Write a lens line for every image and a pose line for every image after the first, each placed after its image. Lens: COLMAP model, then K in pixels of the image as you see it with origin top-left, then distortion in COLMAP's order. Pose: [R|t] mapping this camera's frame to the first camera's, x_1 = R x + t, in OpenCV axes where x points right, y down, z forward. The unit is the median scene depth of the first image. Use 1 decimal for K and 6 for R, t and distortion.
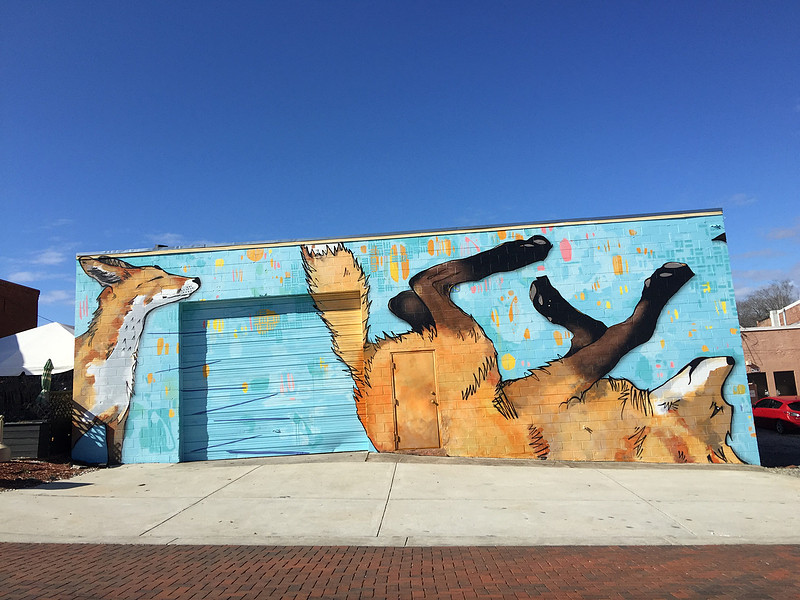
lens RADIAL K [[588.3, 0, 400.0], [0, 588.3, 300.0], [0, 0, 1]] dist [0.064727, -0.076569]
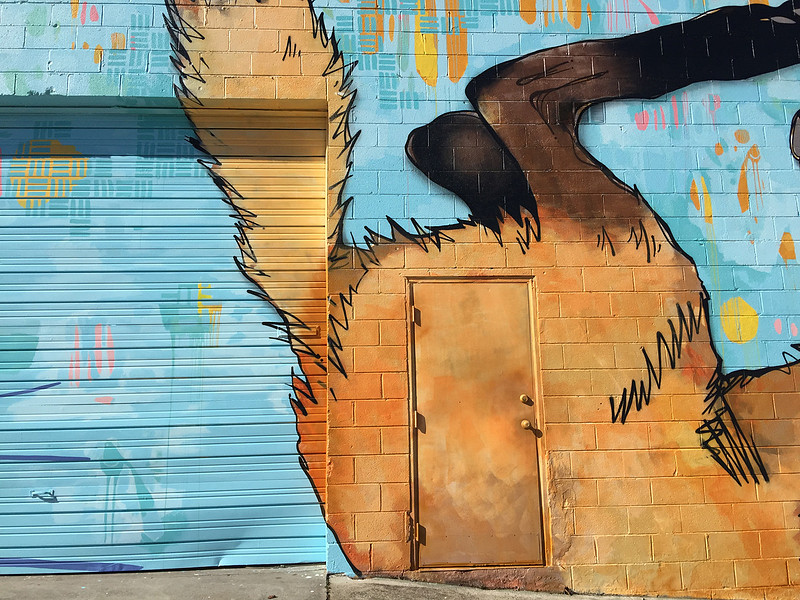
lens RADIAL K [[588.3, 0, 400.0], [0, 588.3, 300.0], [0, 0, 1]] dist [0.064727, -0.076569]
pose [[0.991864, 0.060659, 0.111923, -0.058136], [-0.057730, 0.997904, -0.029233, 0.112701], [-0.113462, 0.022534, 0.993287, 0.654708]]
